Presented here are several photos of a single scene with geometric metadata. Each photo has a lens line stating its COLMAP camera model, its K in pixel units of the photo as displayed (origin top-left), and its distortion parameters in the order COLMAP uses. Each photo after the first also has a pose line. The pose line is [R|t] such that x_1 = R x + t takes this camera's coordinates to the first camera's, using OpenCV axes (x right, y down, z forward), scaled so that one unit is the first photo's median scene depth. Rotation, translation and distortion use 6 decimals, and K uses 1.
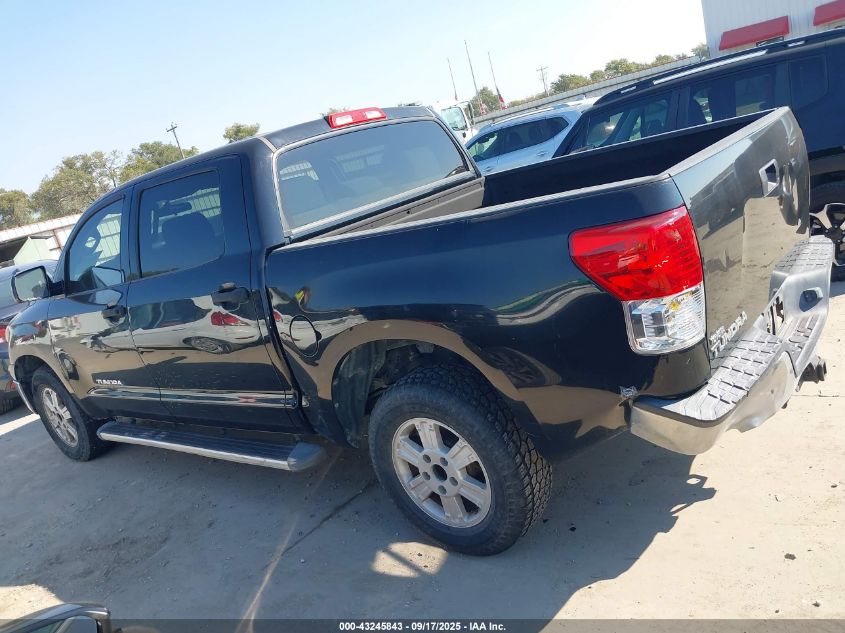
lens RADIAL K [[677.5, 0, 408.1], [0, 677.5, 316.3], [0, 0, 1]] dist [0.008120, -0.006600]
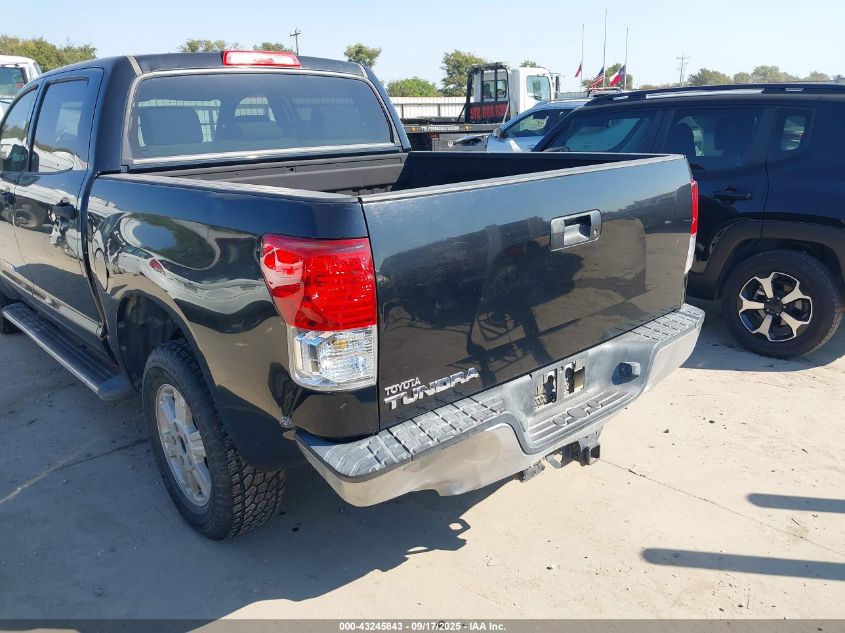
lens RADIAL K [[679.4, 0, 422.3], [0, 679.4, 297.3], [0, 0, 1]] dist [-0.000511, 0.000804]
pose [[0.963570, 0.253336, -0.085756, 0.285089], [-0.249045, 0.966773, 0.057680, -0.077447], [0.097519, -0.034222, 0.994645, 0.062385]]
